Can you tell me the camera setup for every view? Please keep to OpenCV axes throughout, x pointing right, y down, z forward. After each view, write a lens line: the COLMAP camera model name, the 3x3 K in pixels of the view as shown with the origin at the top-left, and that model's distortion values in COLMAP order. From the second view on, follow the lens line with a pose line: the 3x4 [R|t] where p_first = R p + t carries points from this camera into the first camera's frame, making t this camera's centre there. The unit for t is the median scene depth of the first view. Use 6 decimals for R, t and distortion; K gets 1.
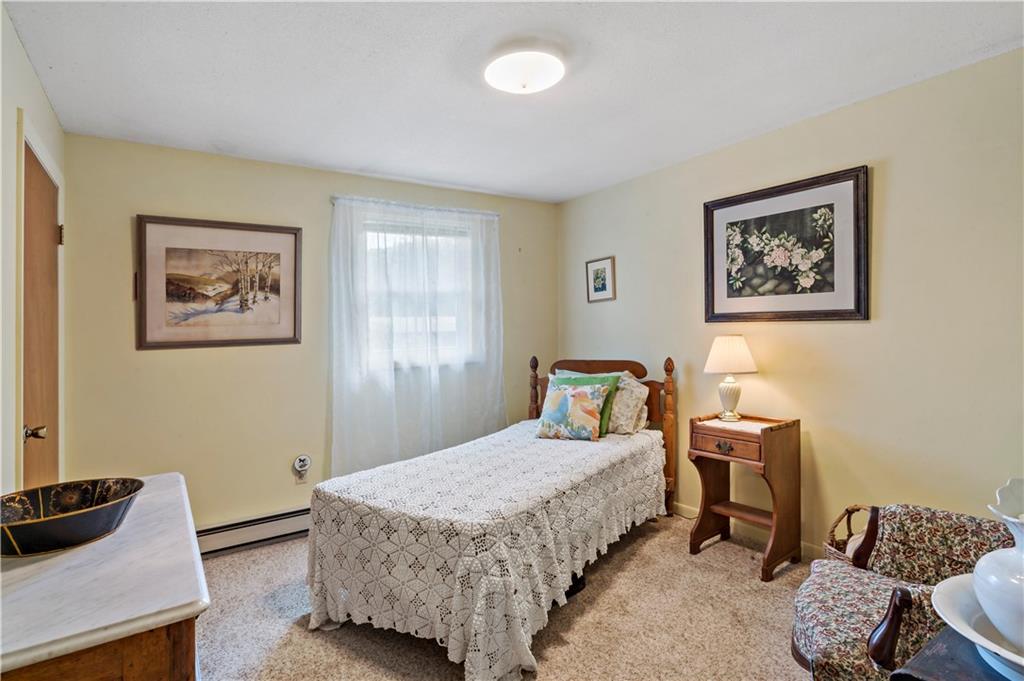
lens RADIAL K [[524.7, 0, 510.8], [0, 524.7, 332.3], [0, 0, 1]] dist [0.001287, 0.000251]
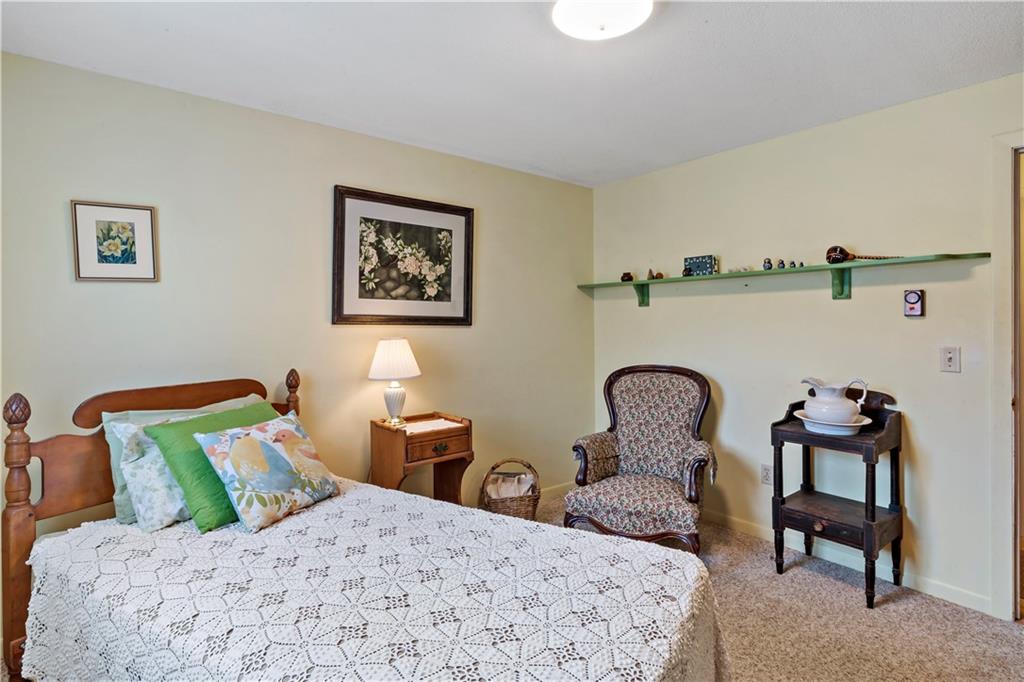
lens RADIAL K [[524.7, 0, 510.4], [0, 524.7, 339.4], [0, 0, 1]] dist [0.001287, 0.000251]
pose [[-0.075515, -0.001312, 0.997144, -0.553908], [0.013769, 0.999902, 0.002358, 0.008197], [-0.997050, 0.013907, -0.075490, 0.857752]]
